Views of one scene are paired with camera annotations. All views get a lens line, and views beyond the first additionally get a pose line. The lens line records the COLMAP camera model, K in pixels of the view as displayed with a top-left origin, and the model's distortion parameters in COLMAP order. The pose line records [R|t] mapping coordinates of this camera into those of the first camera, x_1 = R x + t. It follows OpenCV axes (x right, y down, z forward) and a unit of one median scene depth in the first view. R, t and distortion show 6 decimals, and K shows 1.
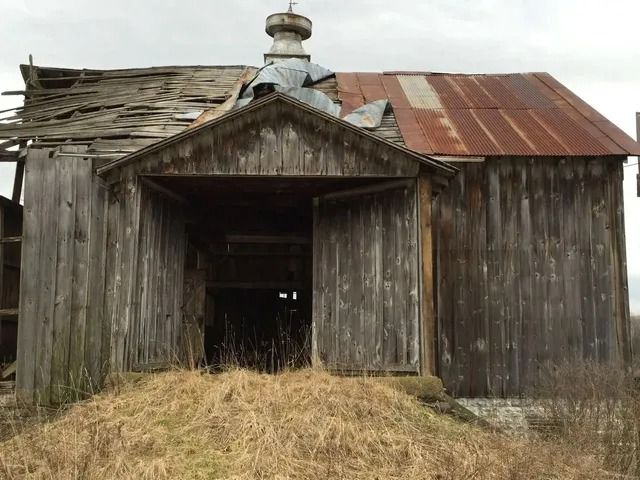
lens RADIAL K [[525.5, 0, 320.0], [0, 525.5, 240.0], [0, 0, 1]] dist [0.005603, 0.001131]
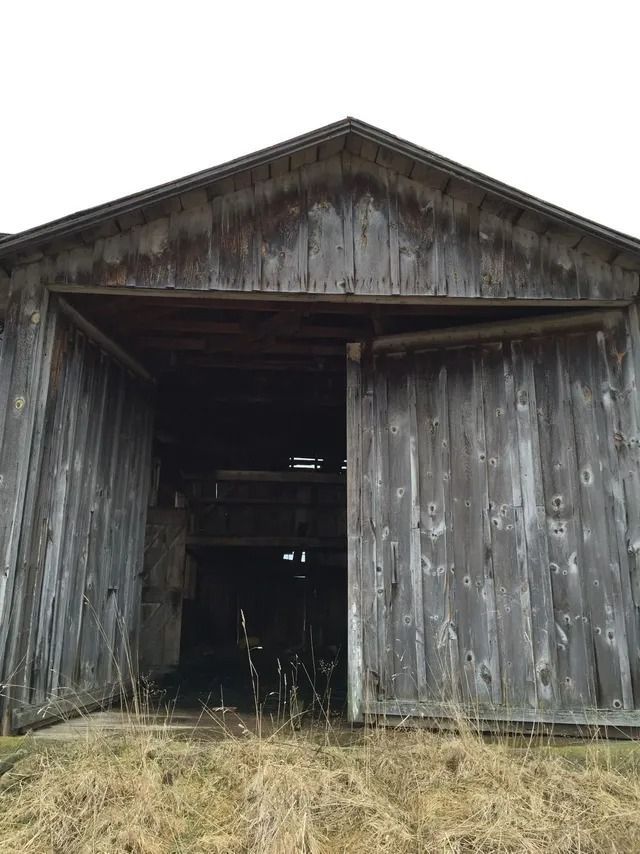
lens RADIAL K [[522.9, 0, 320.2], [0, 522.9, 456.7], [0, 0, 1]] dist [-0.001537, -0.000368]
pose [[0.999270, 0.007335, 0.037487, -0.119753], [-0.003949, 0.995968, -0.089626, 0.066556], [-0.037993, 0.089413, 0.995270, 0.536849]]
